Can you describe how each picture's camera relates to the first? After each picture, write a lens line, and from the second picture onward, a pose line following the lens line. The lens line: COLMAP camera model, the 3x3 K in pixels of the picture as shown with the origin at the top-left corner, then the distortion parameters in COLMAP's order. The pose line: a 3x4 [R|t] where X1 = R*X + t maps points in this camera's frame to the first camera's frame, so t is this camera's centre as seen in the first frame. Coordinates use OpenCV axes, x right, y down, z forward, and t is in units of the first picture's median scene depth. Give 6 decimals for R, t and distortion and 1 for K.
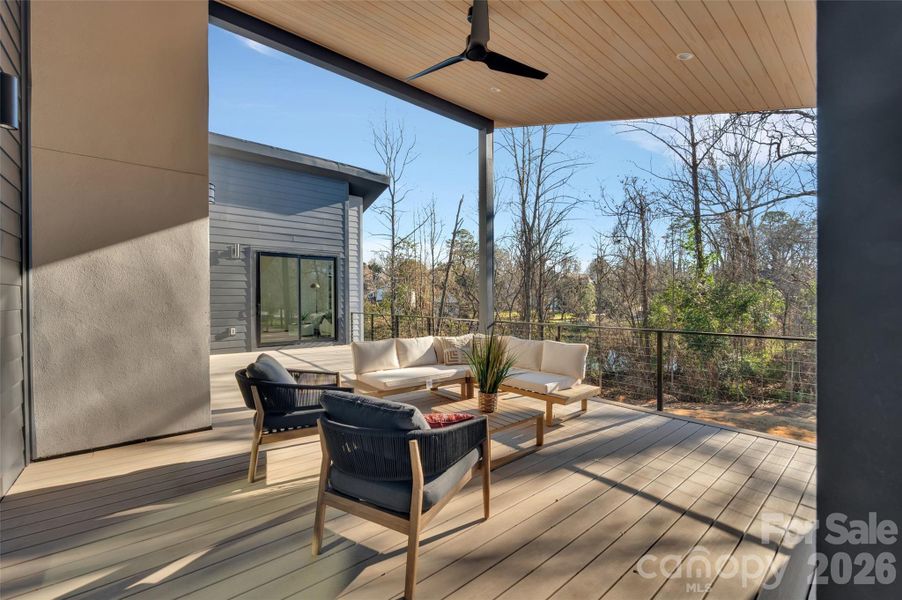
lens RADIAL K [[364.4, 0, 452.1], [0, 364.4, 297.7], [0, 0, 1]] dist [-0.004055, -0.000434]
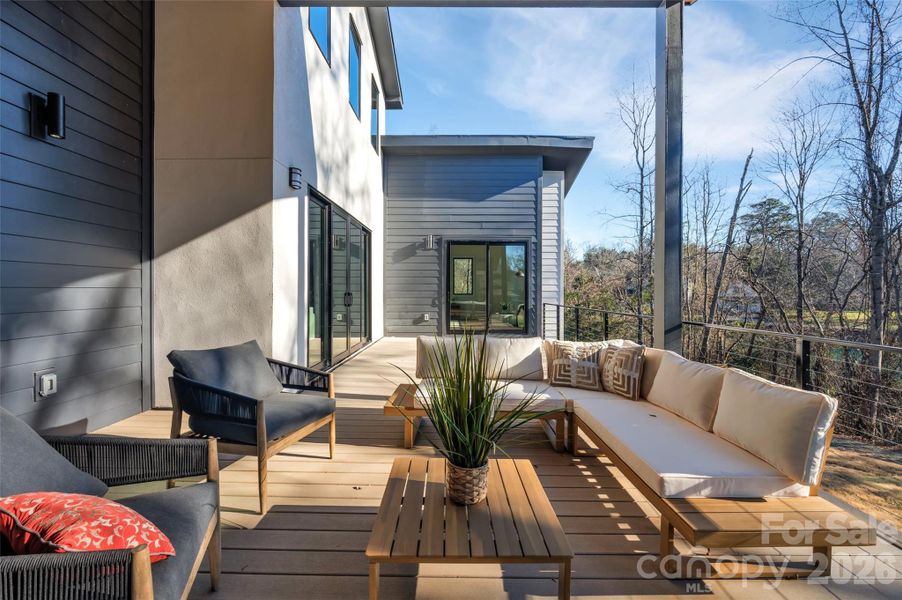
lens RADIAL K [[364.4, 0, 452.1], [0, 364.4, 297.7], [0, 0, 1]] dist [-0.004055, -0.000434]
pose [[0.775373, 0.017840, -0.631251, 0.111742], [-0.002910, 0.999691, 0.024678, 0.006687], [0.631497, -0.017297, 0.775186, 0.173179]]
